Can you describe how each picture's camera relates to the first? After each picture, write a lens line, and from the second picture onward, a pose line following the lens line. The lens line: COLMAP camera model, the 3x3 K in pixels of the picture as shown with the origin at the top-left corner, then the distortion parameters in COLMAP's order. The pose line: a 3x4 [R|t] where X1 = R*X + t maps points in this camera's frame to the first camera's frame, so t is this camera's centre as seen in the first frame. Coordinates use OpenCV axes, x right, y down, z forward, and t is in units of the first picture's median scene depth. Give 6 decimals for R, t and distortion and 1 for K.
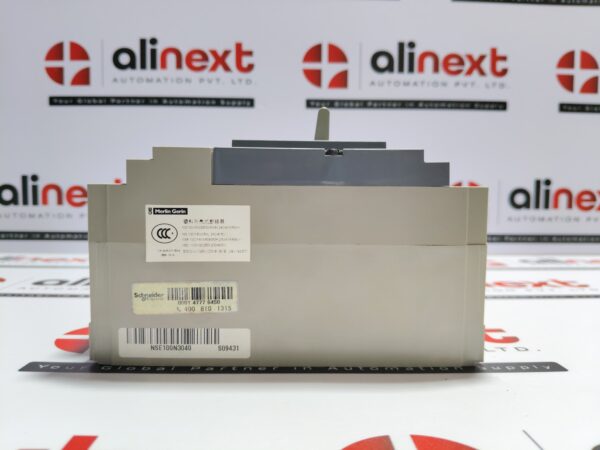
lens RADIAL K [[470.1, 0, 300.0], [0, 470.1, 225.0], [0, 0, 1]] dist [-0.049585, -0.008762]
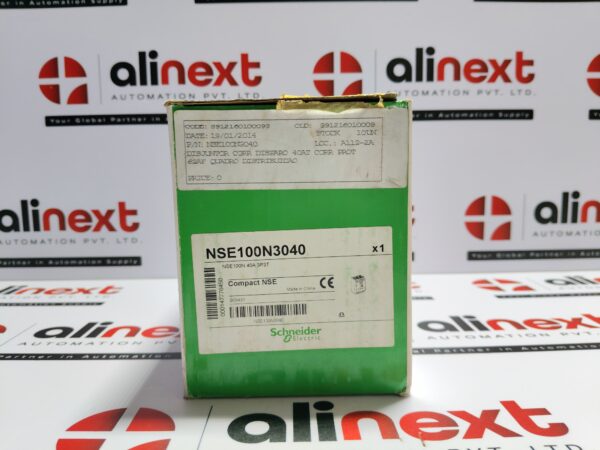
lens RADIAL K [[470.1, 0, 300.0], [0, 470.1, 225.0], [0, 0, 1]] dist [-0.049585, -0.008762]
pose [[0.999643, -0.019600, -0.018181, -0.010149], [0.020448, 0.998654, 0.047657, -0.090664], [0.017223, -0.048012, 0.998698, 0.053939]]
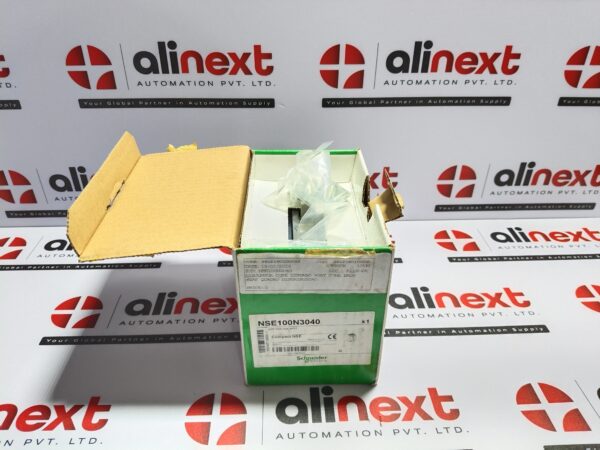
lens RADIAL K [[456.0, 0, 300.0], [0, 456.0, 225.0], [0, 0, 1]] dist [-0.035404, -0.007350]
pose [[0.999945, -0.005854, 0.008712, -0.049863], [0.001015, 0.880048, 0.474883, -0.511683], [-0.010447, -0.474848, 0.880006, -0.045749]]
